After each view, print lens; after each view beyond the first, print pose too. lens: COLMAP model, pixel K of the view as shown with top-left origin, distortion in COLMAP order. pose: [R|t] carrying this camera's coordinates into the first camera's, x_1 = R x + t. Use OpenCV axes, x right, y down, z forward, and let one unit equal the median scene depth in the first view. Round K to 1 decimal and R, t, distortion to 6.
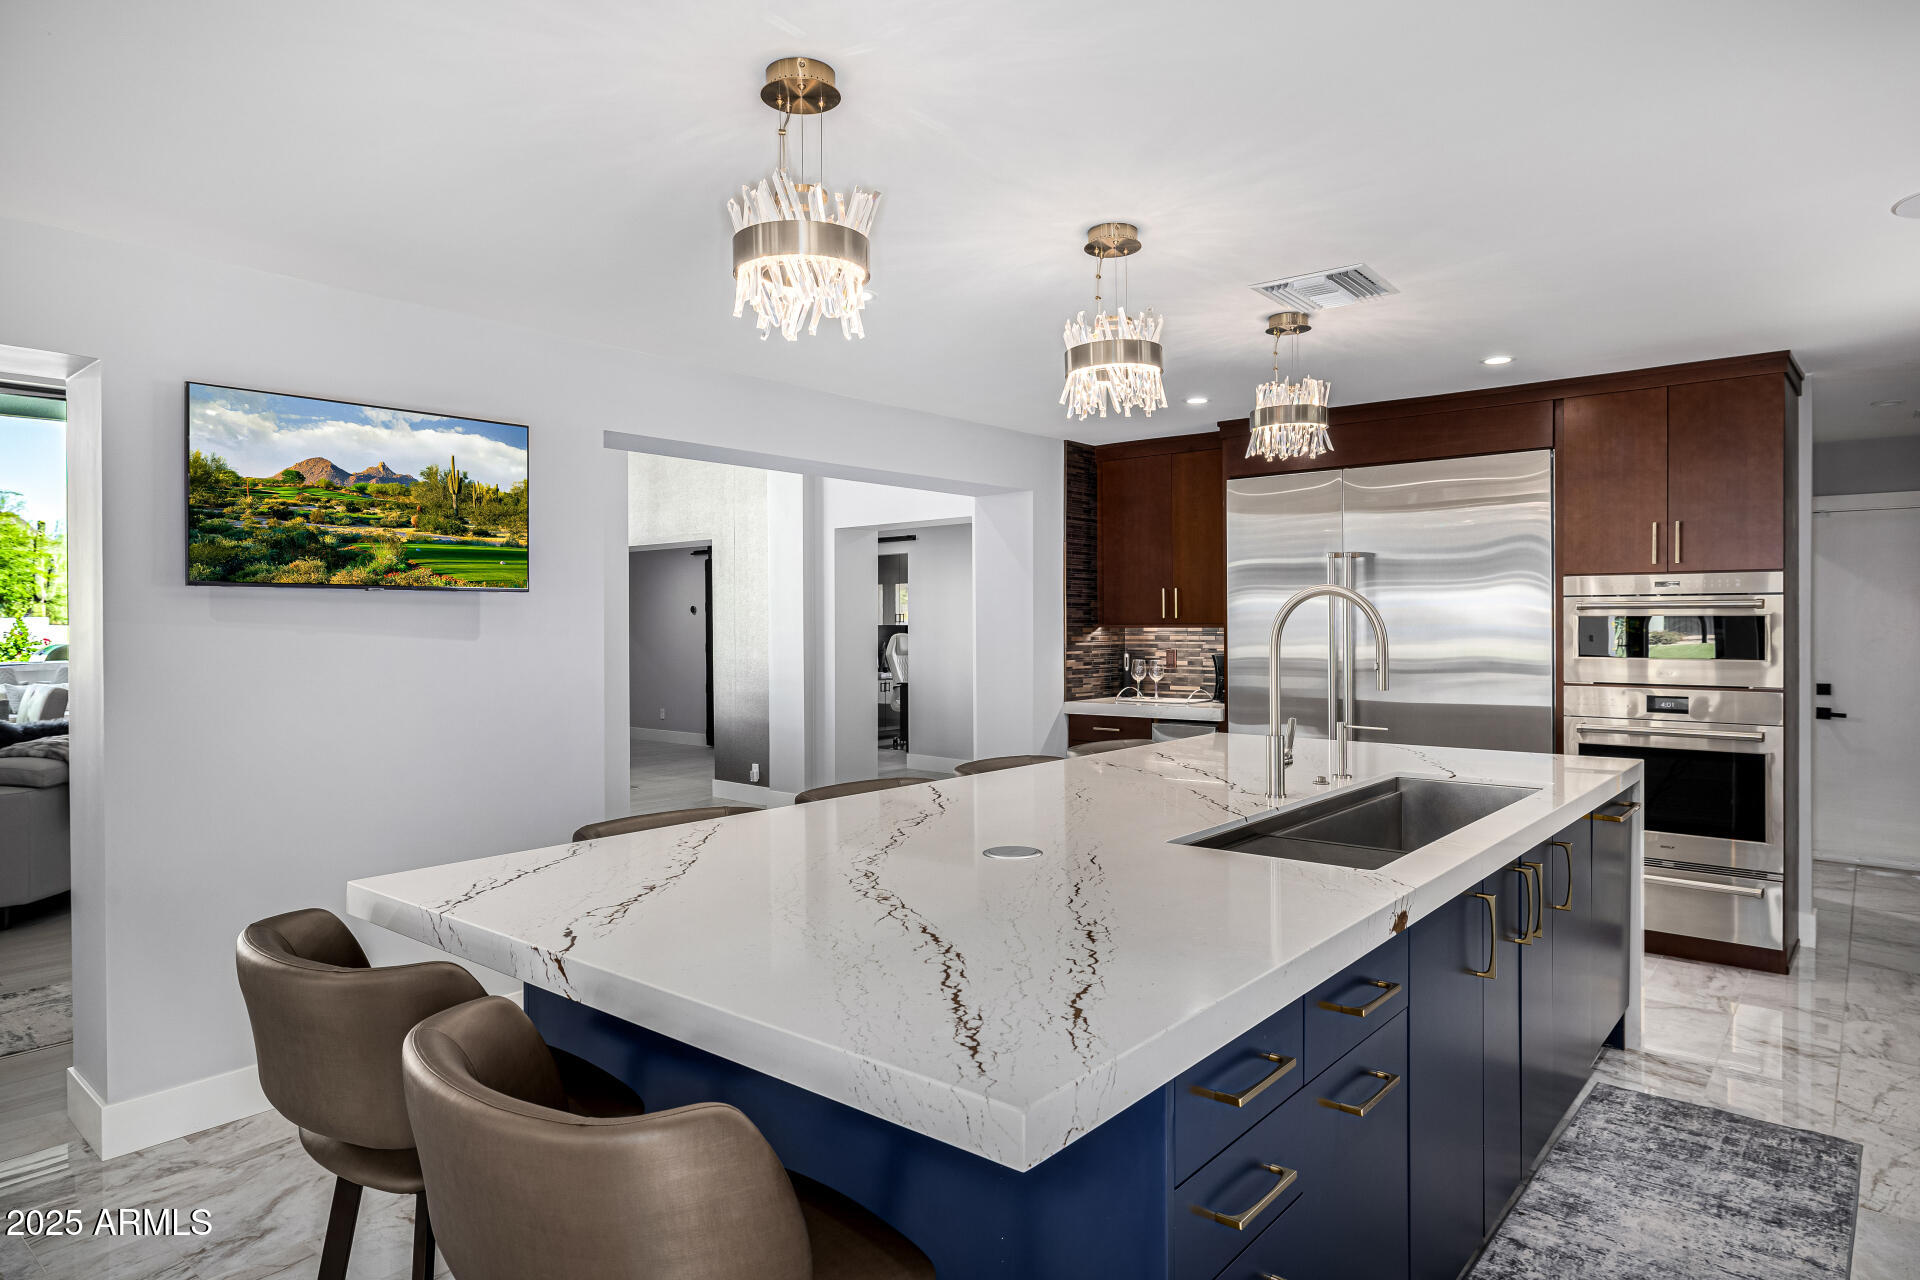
lens RADIAL K [[1165.8, 0, 938.1], [0, 1165.8, 622.6], [0, 0, 1]] dist [-0.006416, 0.003381]
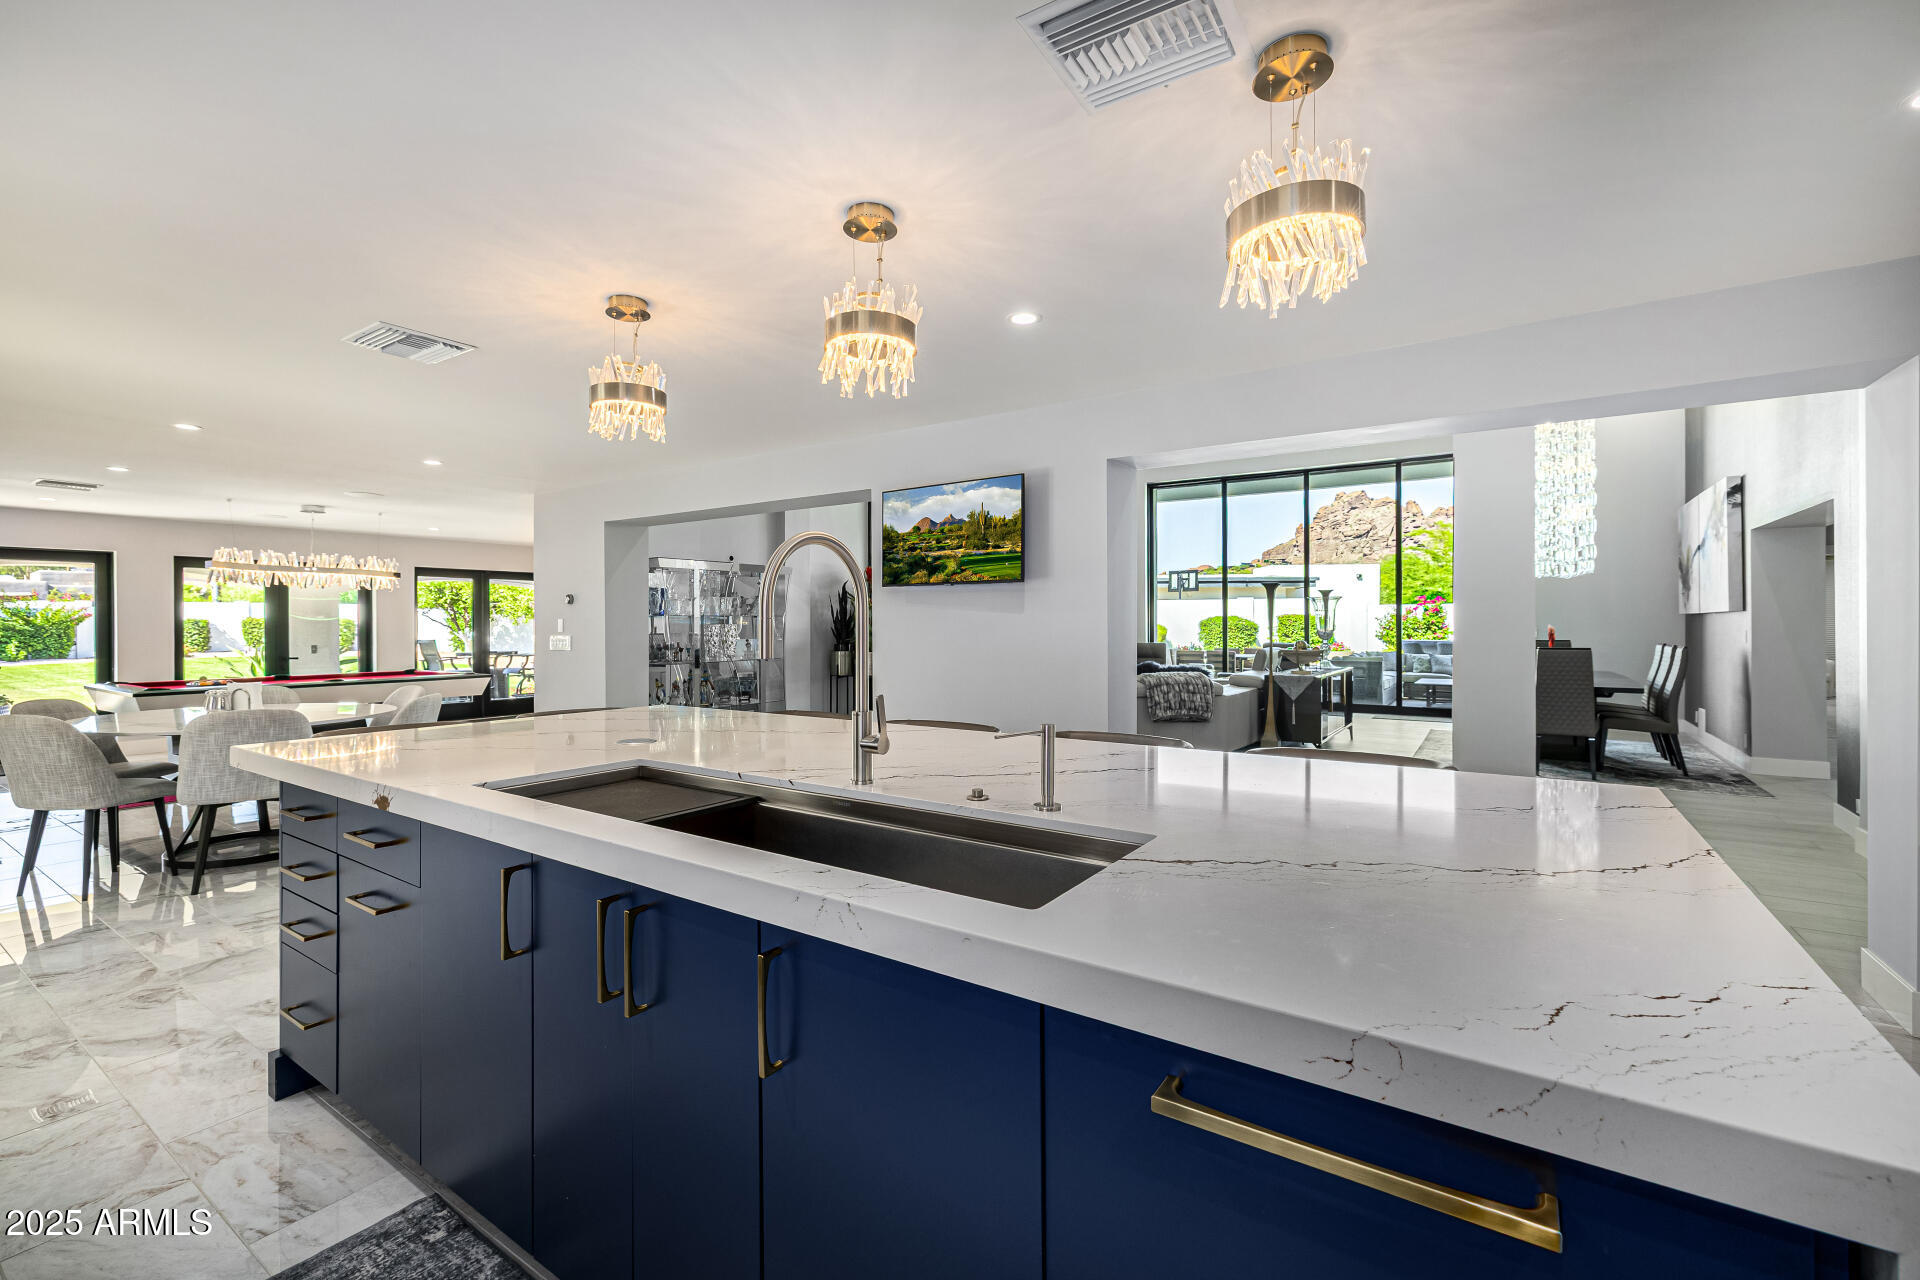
lens RADIAL K [[807.0, 0, 960.0], [0, 807.0, 640.0], [0, 0, 1]] dist [0.000536, 0.000162]
pose [[0.109171, 0.027989, -0.993629, 0.309372], [0.010450, 0.999516, 0.029303, 0.008630], [0.993968, -0.013582, 0.108826, 0.349218]]
